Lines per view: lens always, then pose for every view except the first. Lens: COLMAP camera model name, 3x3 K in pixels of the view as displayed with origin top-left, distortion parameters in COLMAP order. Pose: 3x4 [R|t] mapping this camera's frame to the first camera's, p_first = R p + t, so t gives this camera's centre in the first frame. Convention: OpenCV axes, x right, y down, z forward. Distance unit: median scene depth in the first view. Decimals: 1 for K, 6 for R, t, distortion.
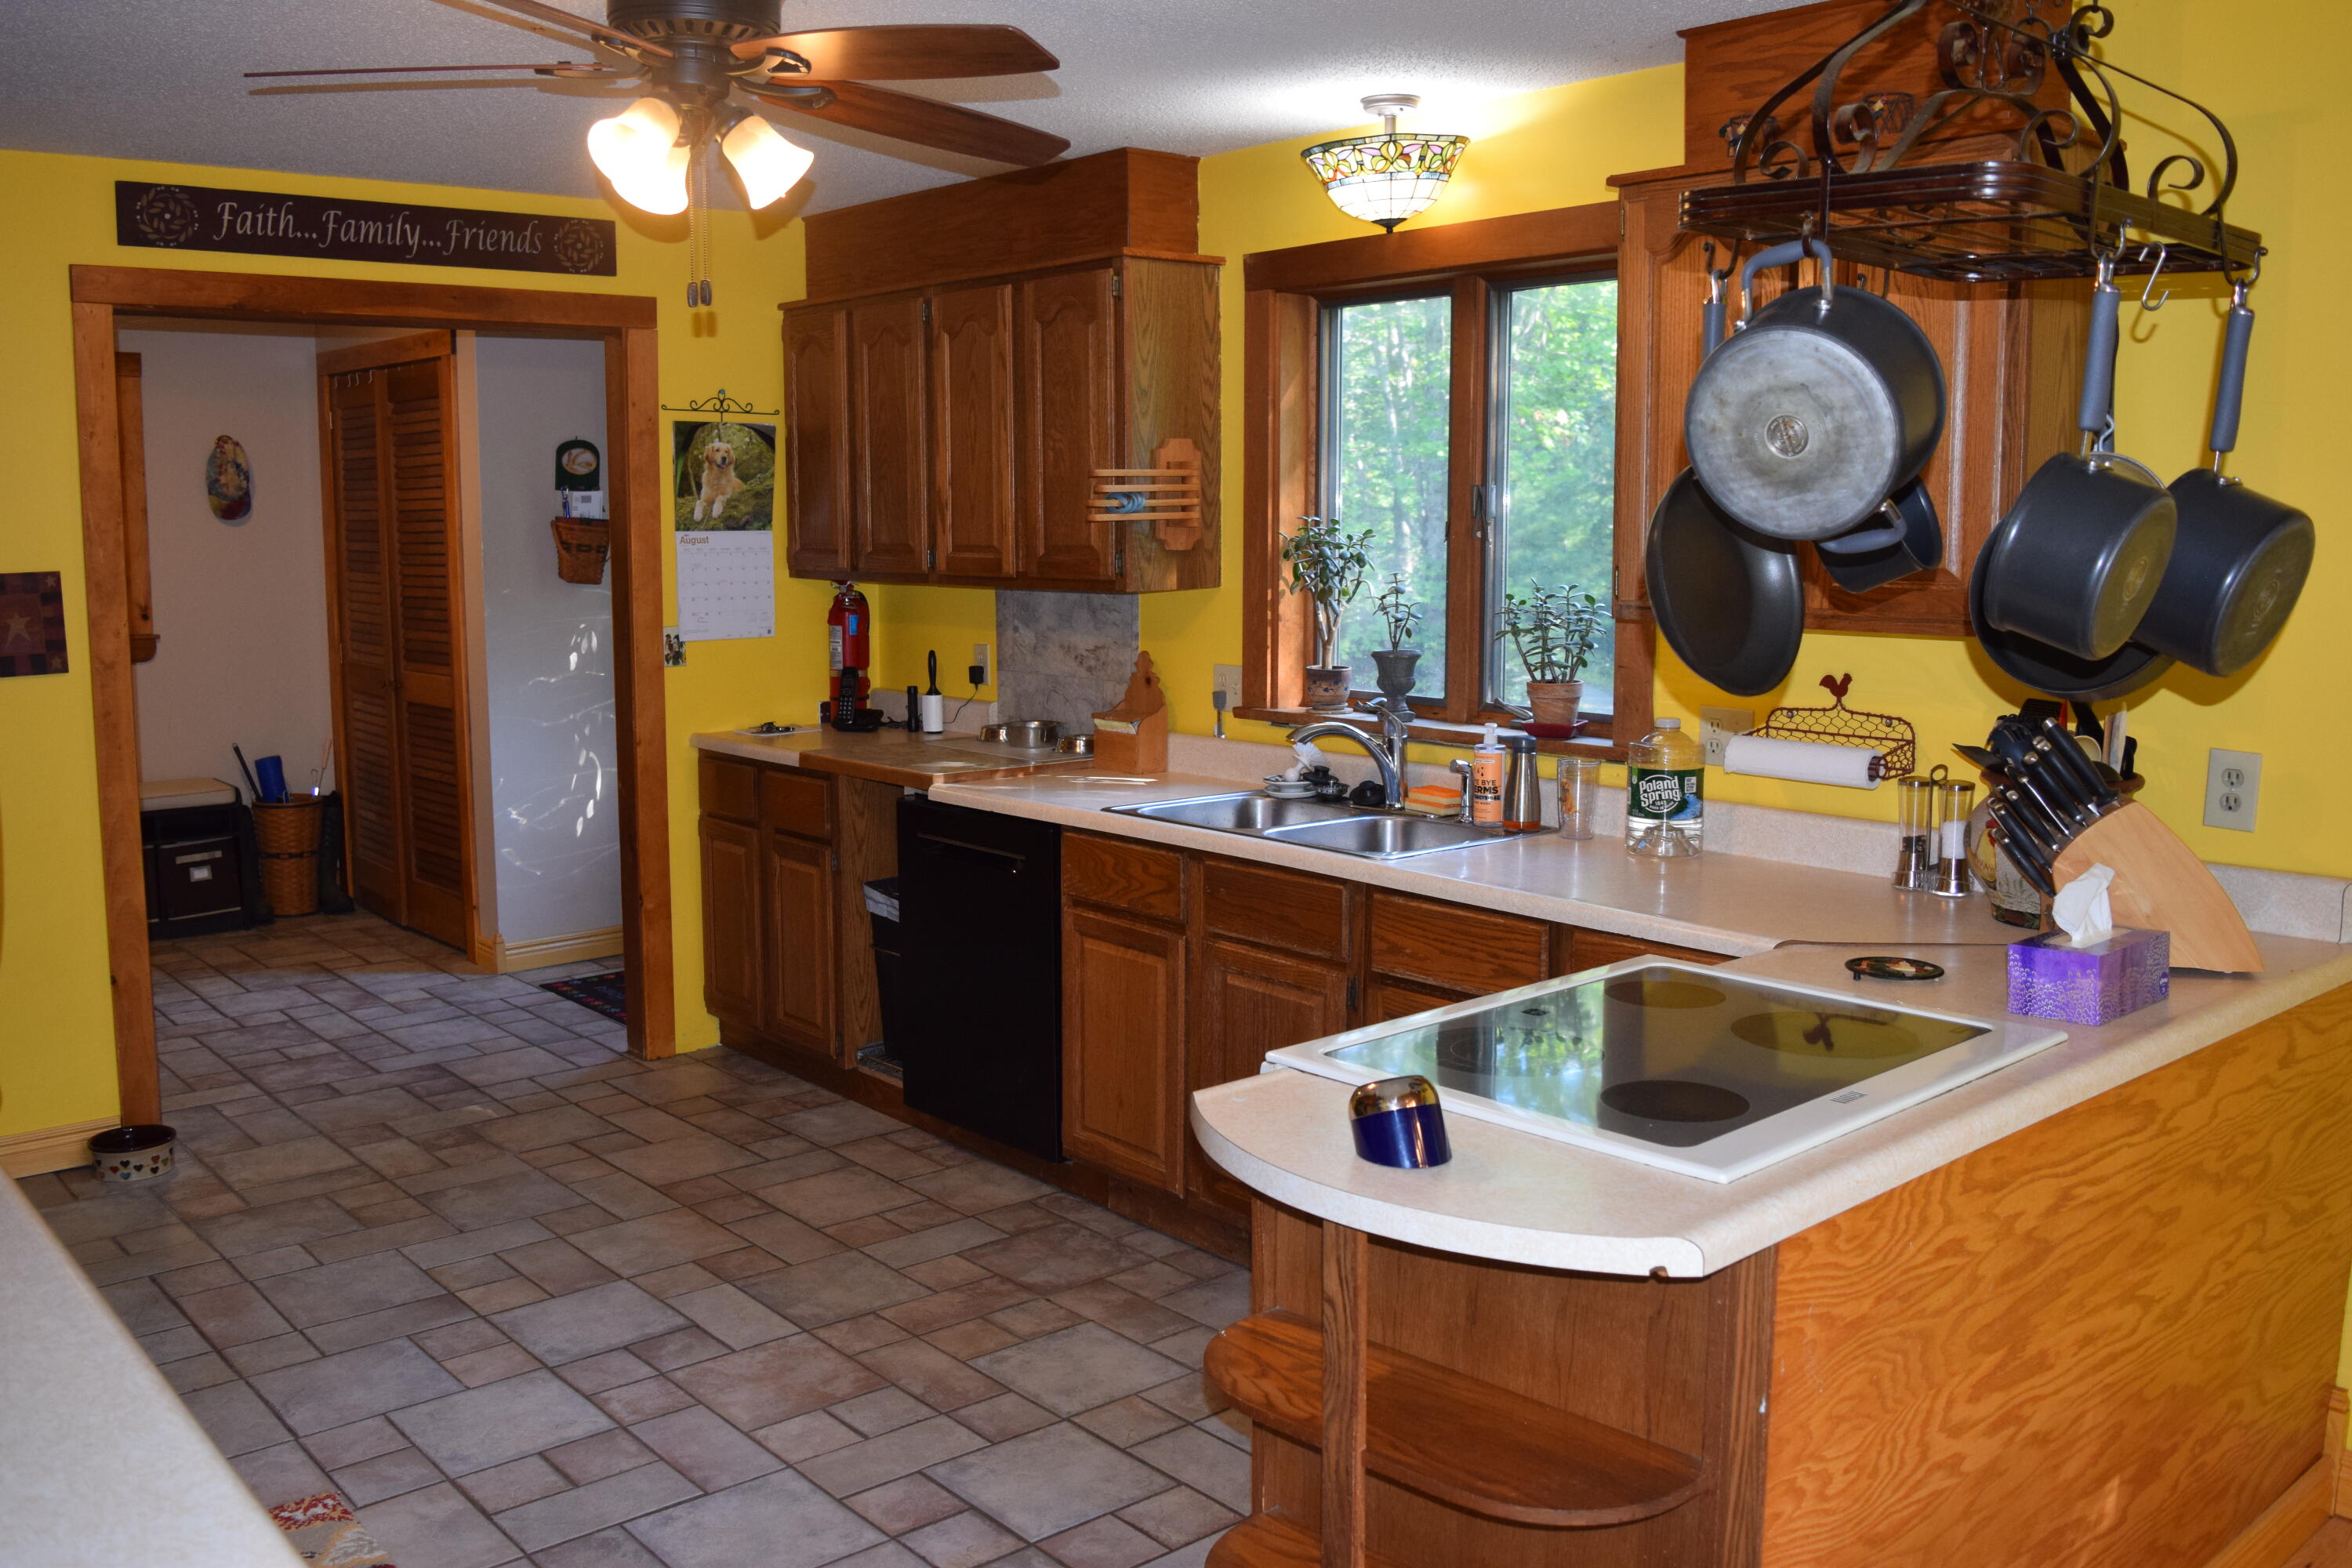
lens RADIAL K [[1975.8, 0, 1177.3], [0, 1975.8, 777.1], [0, 0, 1]] dist [-0.085464, 0.017560]
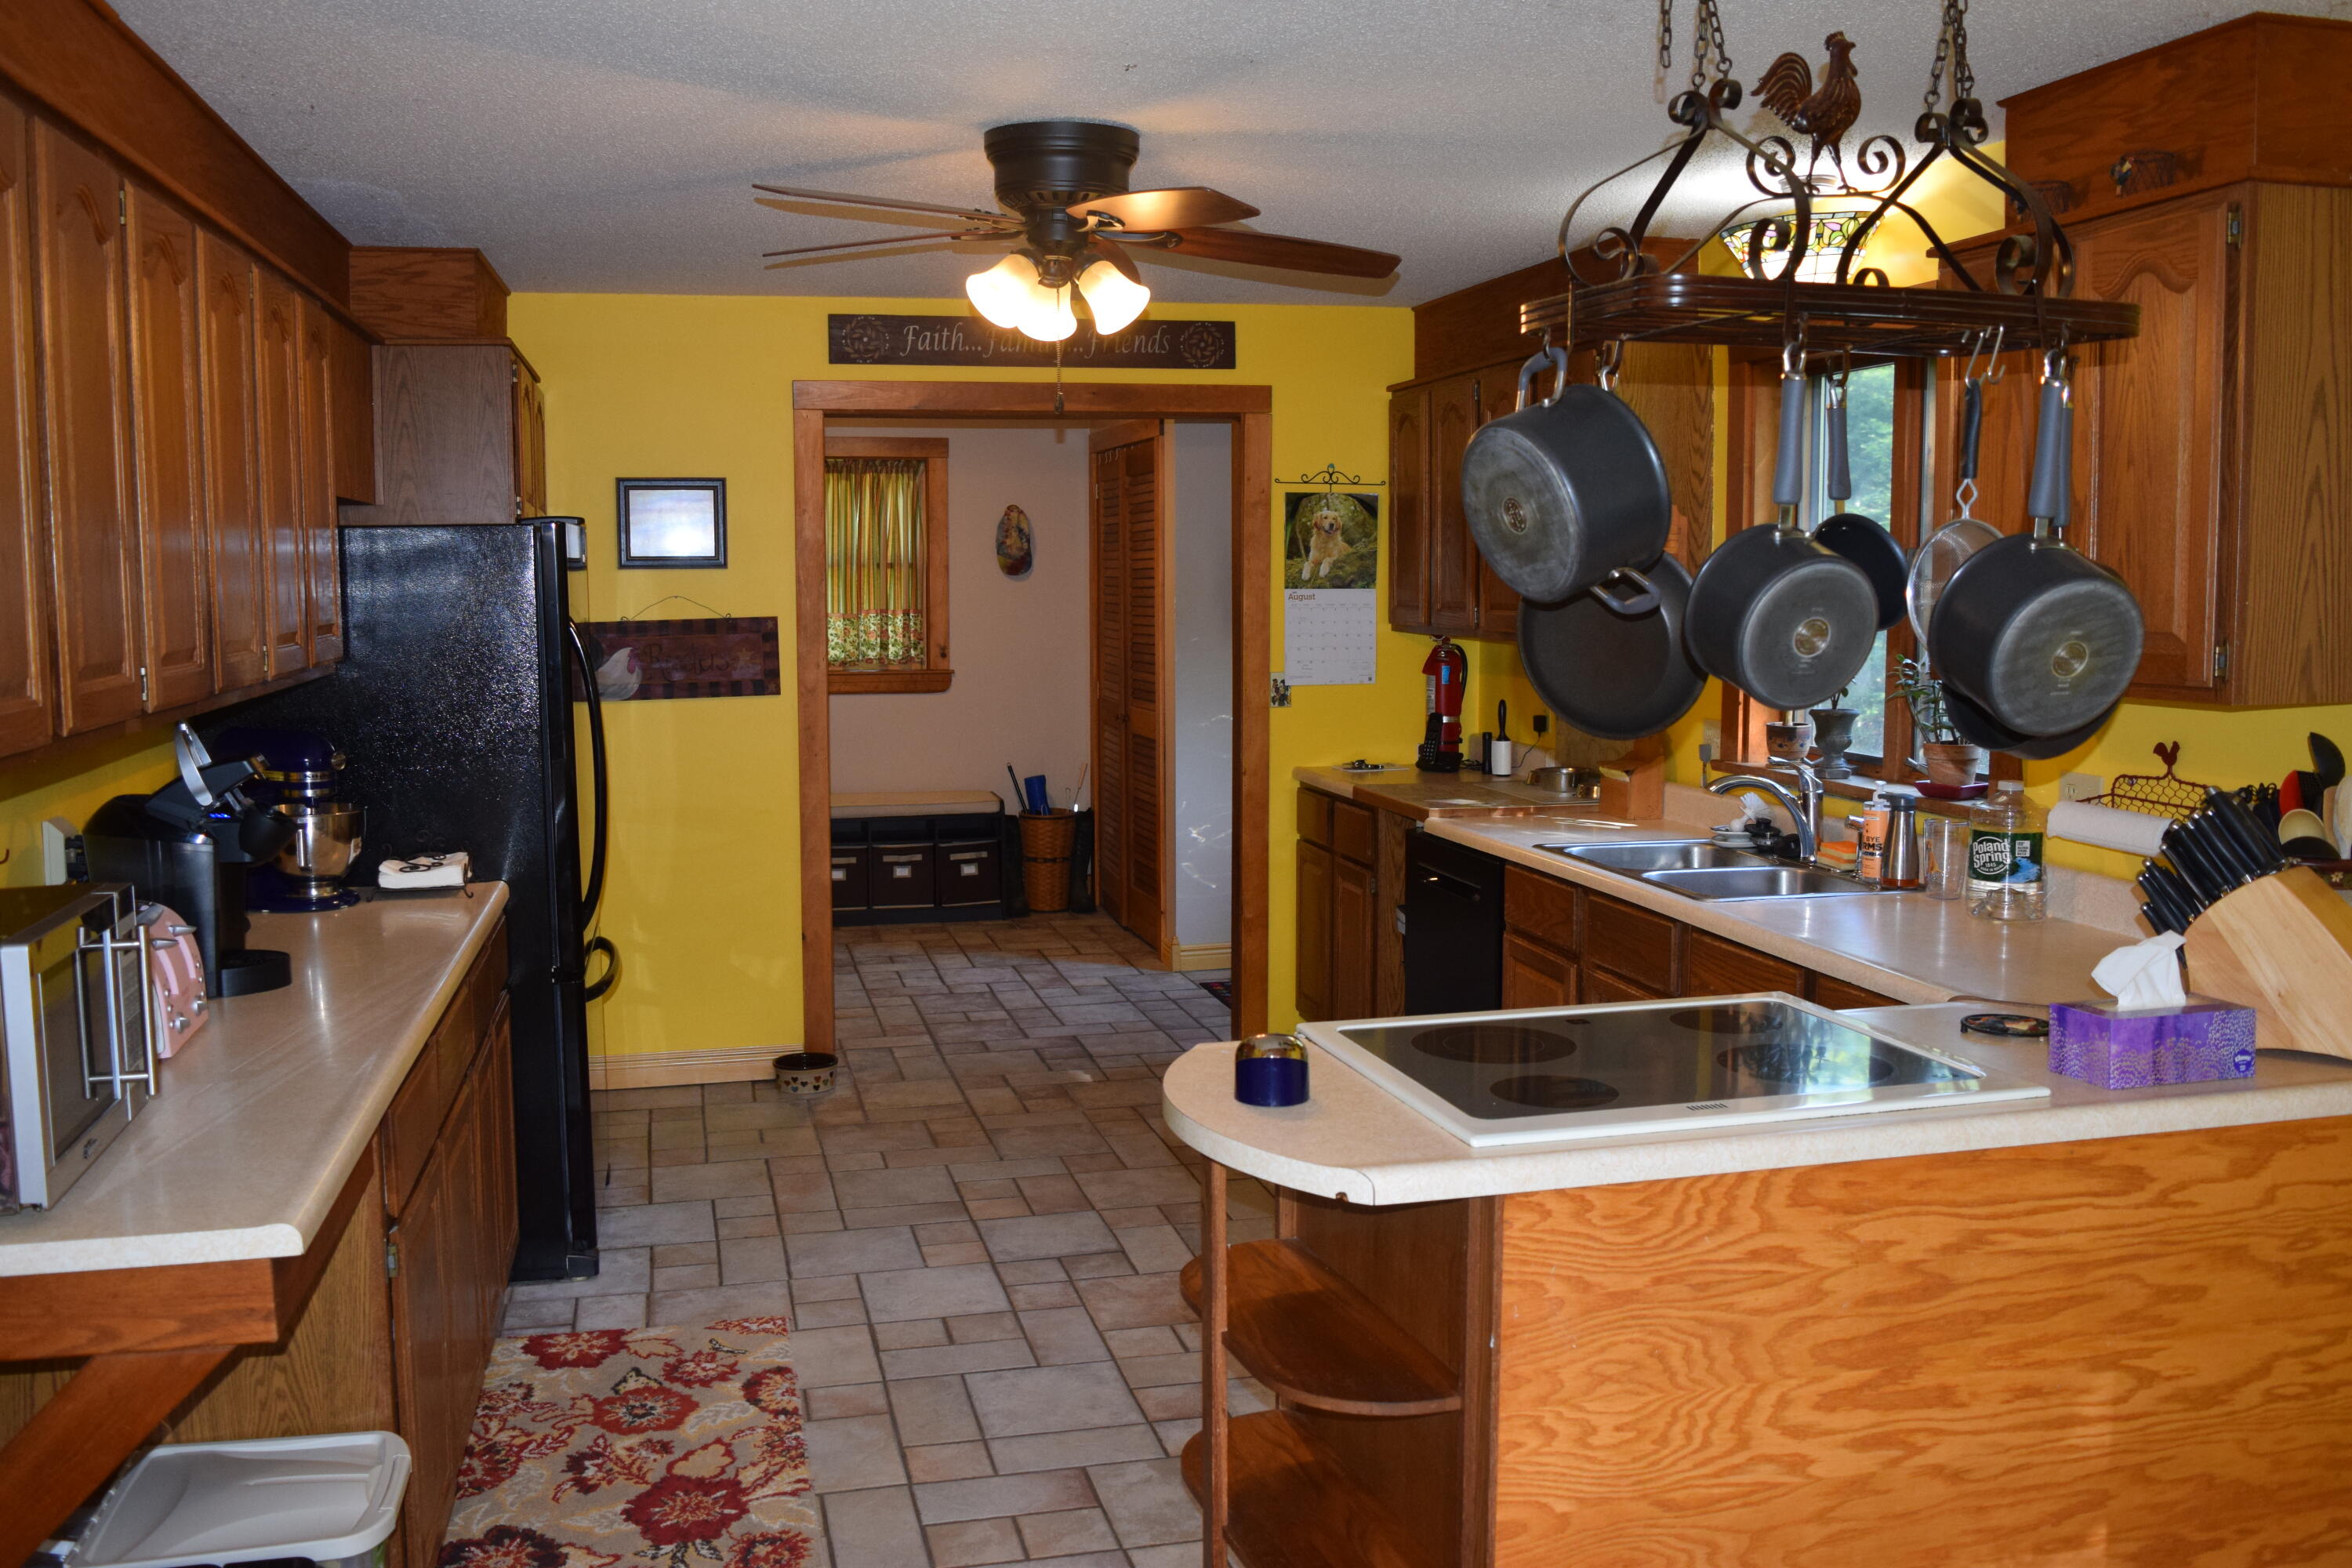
lens RADIAL K [[1975.8, 0, 1172.7], [0, 1975.8, 780.5], [0, 0, 1]] dist [-0.085464, 0.017560]
pose [[0.890565, 0.044469, -0.452677, 0.264204], [-0.056250, 0.998337, -0.012590, 0.005064], [0.451365, 0.036675, 0.891586, -0.060381]]
